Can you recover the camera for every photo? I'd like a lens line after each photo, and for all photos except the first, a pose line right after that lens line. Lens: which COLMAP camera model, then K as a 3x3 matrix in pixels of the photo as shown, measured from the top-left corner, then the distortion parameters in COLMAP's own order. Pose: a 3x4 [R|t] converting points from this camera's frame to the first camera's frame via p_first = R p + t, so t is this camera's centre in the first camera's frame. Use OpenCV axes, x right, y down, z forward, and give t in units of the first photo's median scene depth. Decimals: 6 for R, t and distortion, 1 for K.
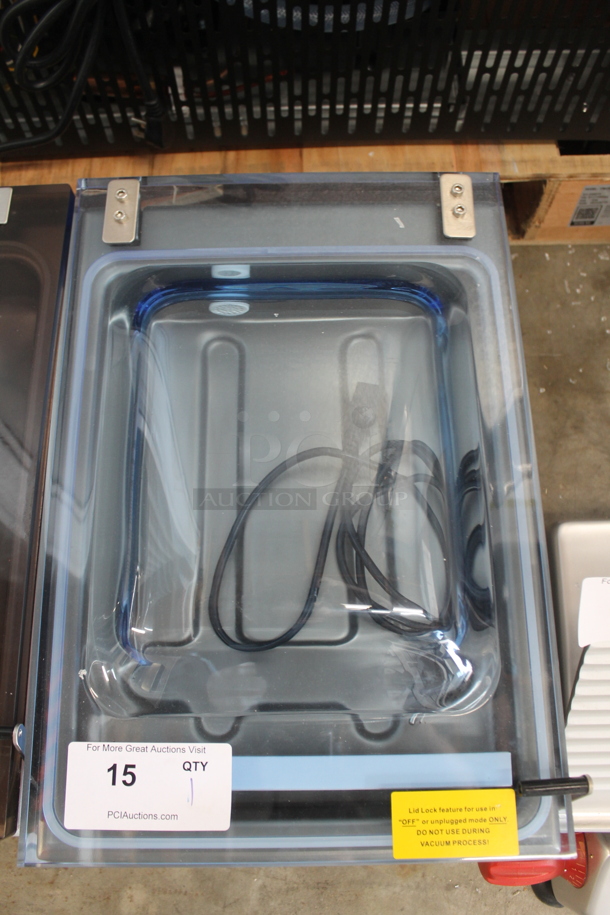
lens RADIAL K [[769.6, 0, 297.2], [0, 769.6, 456.9], [0, 0, 1]] dist [-0.146242, 0.112347]
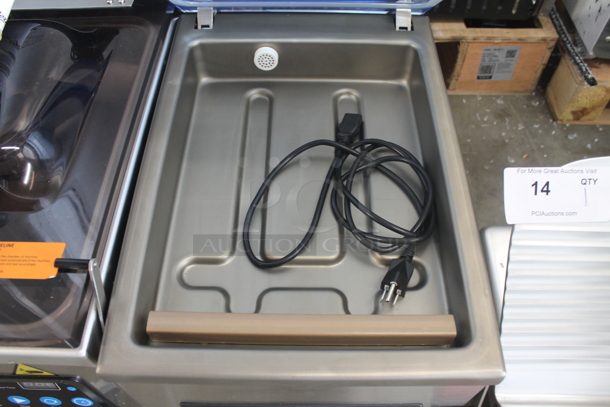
lens RADIAL K [[513.1, 0, 304.9], [0, 513.1, 202.1], [0, 0, 1]] dist [-0.146242, 0.112347]
pose [[0.999769, 0.021459, 0.001056, 0.000130], [-0.020118, 0.952245, -0.304670, 0.341914], [-0.007543, 0.304579, 0.952457, 0.071317]]
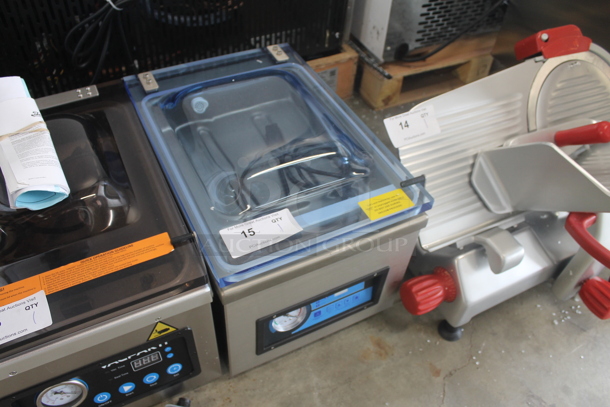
lens RADIAL K [[513.1, 0, 299.9], [0, 513.1, 208.8], [0, 0, 1]] dist [-0.146242, 0.112347]
pose [[0.893376, -0.285332, 0.347079, -0.377282], [0.402807, 0.850853, -0.337337, 0.589640], [-0.199060, 0.441175, 0.875066, -0.229525]]
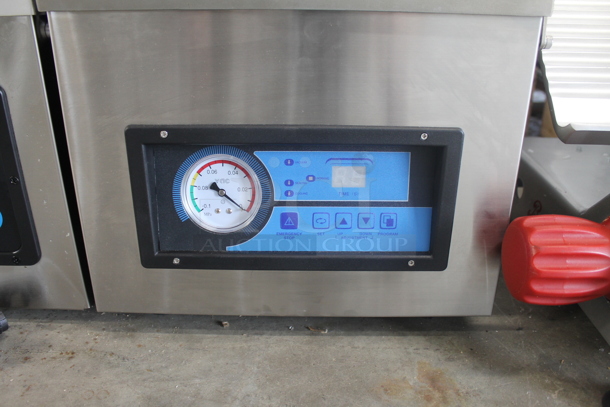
lens RADIAL K [[513.1, 0, 305.6], [0, 513.1, 204.4], [0, 0, 1]] dist [-0.146242, 0.112347]
pose [[0.999647, 0.024336, -0.010645, 0.020213], [-0.023879, 0.647846, -0.761397, 0.814466], [-0.011633, 0.761383, 0.648198, 0.535215]]
